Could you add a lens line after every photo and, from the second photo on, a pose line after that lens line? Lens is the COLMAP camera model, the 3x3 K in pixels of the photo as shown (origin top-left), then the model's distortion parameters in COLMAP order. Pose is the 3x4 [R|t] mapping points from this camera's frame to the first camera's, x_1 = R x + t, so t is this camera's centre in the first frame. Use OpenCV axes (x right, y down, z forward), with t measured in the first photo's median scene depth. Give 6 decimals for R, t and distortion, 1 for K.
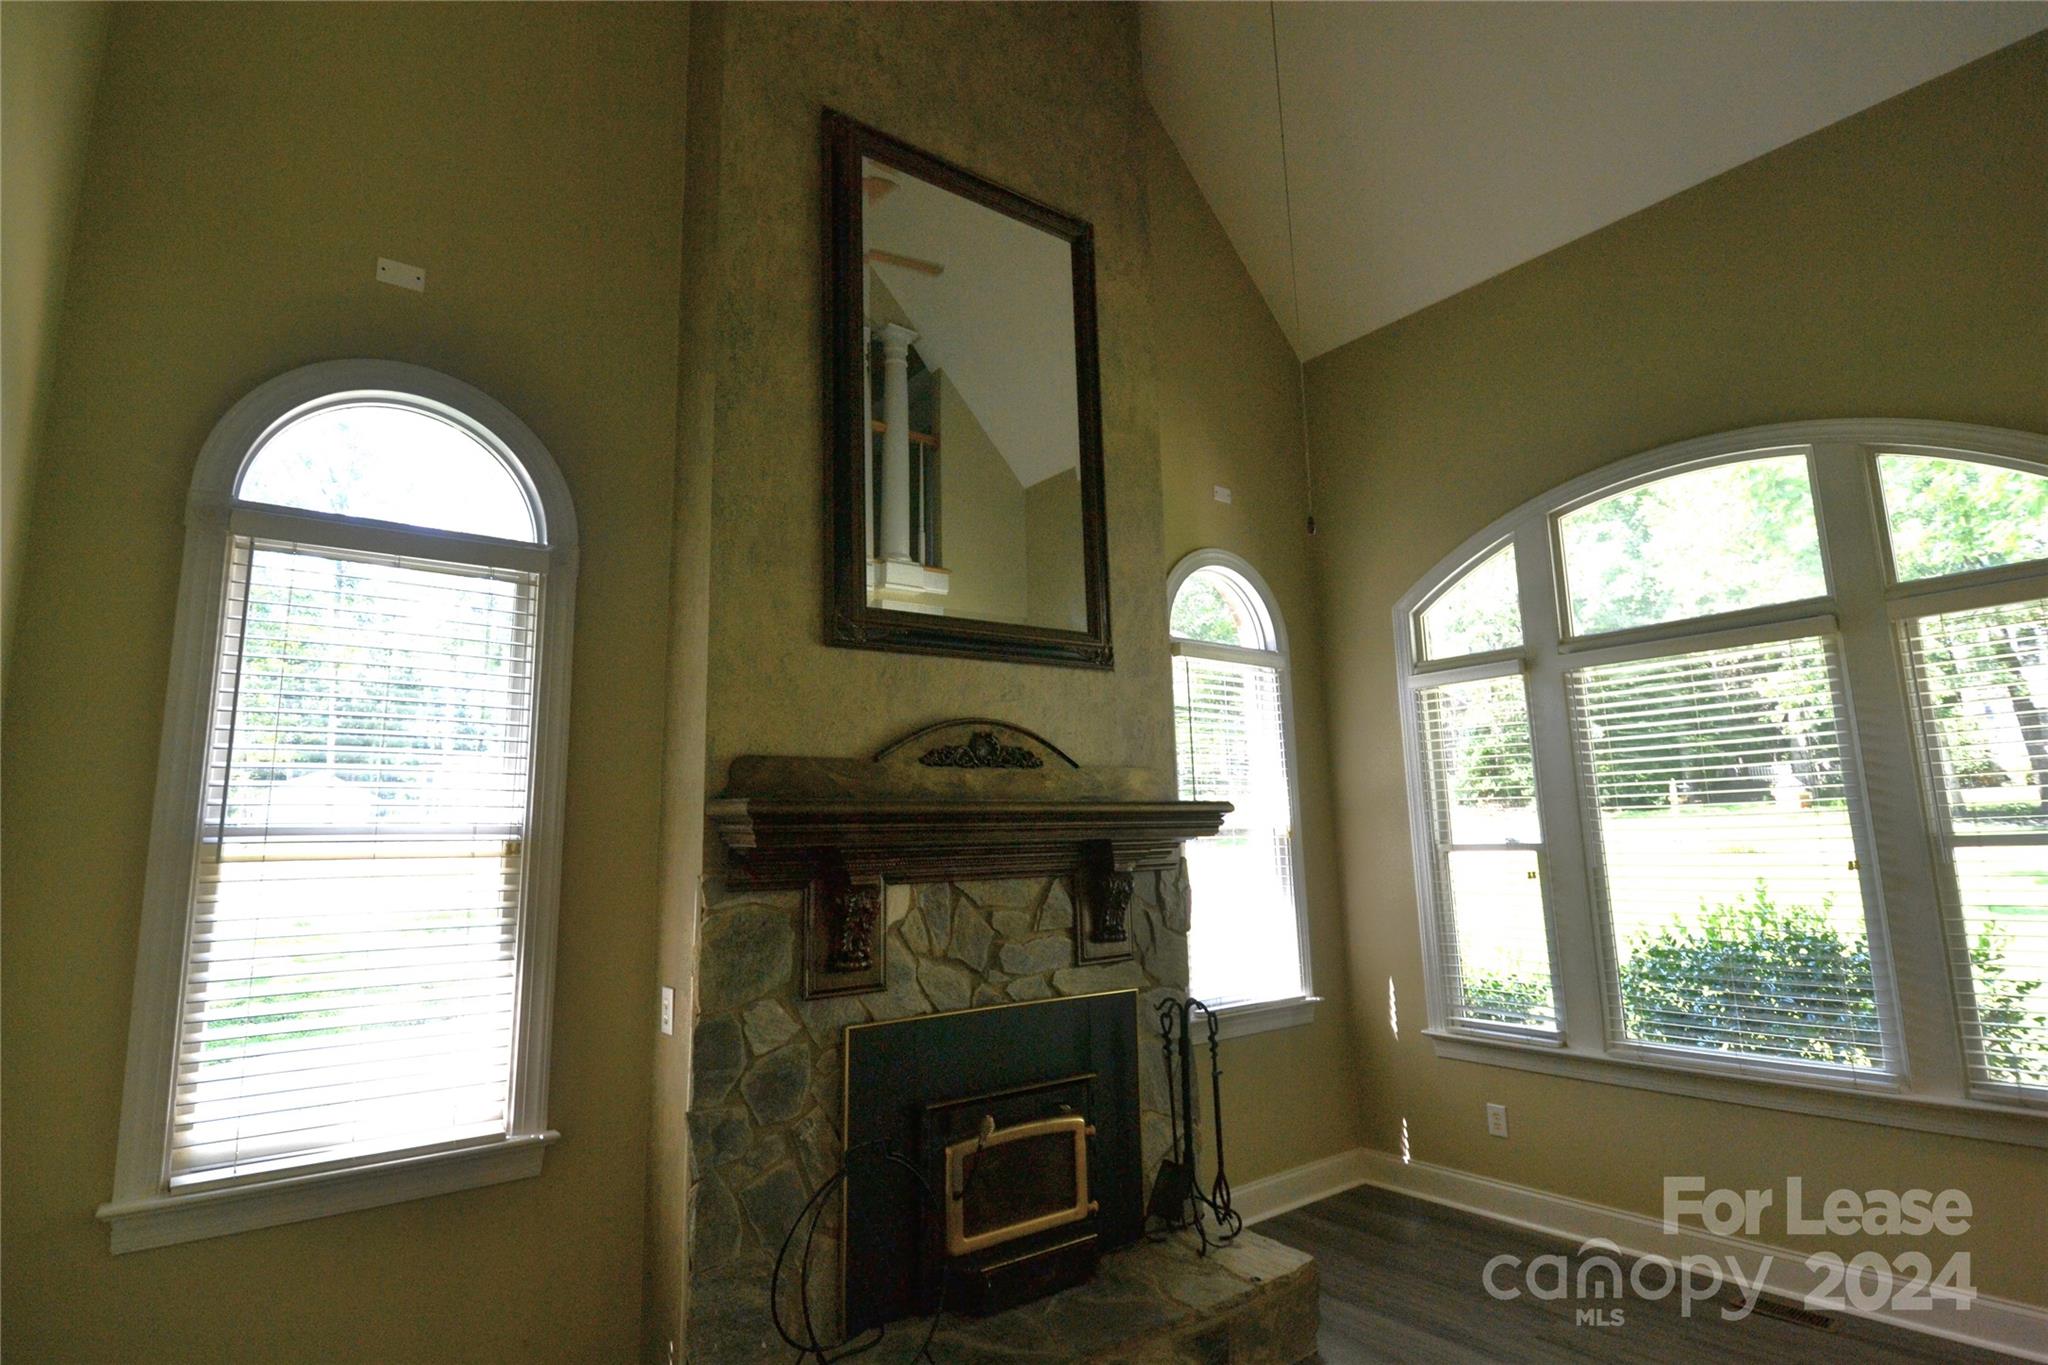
lens RADIAL K [[1025.4, 0, 1023.0], [0, 1025.4, 664.2], [0, 0, 1]] dist [0.019178, -0.025635]
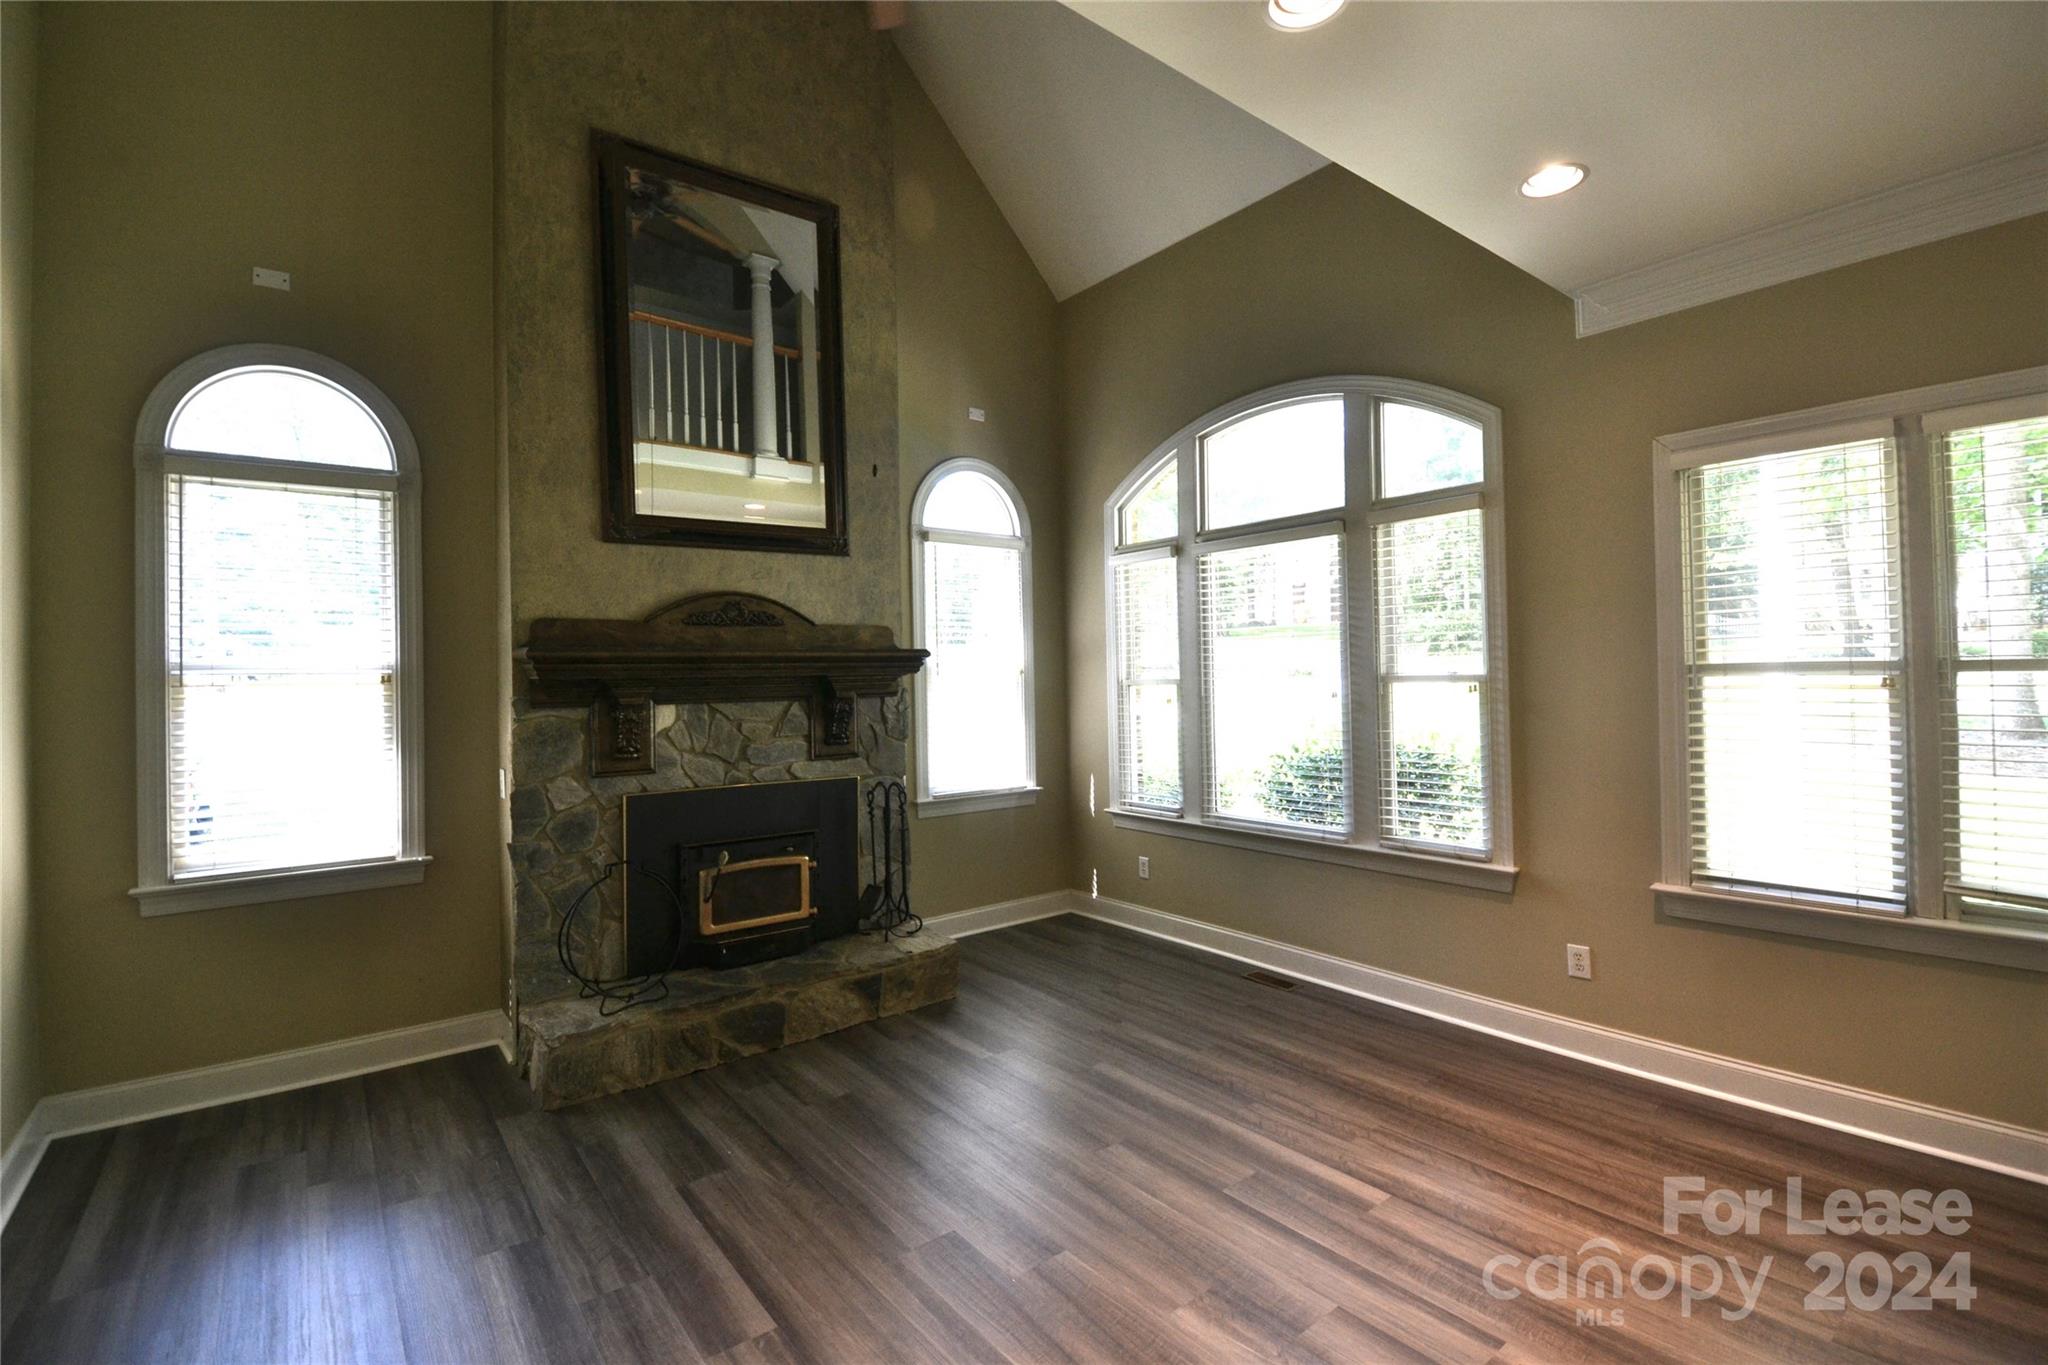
lens RADIAL K [[910.8, 0, 1025.5], [0, 910.8, 669.3], [0, 0, 1]] dist [0.021670, -0.026852]
pose [[0.999906, 0.004317, 0.012997, 0.363754], [-0.006351, 0.986972, 0.160766, -0.049237], [-0.012133, -0.160834, 0.986907, -0.288480]]
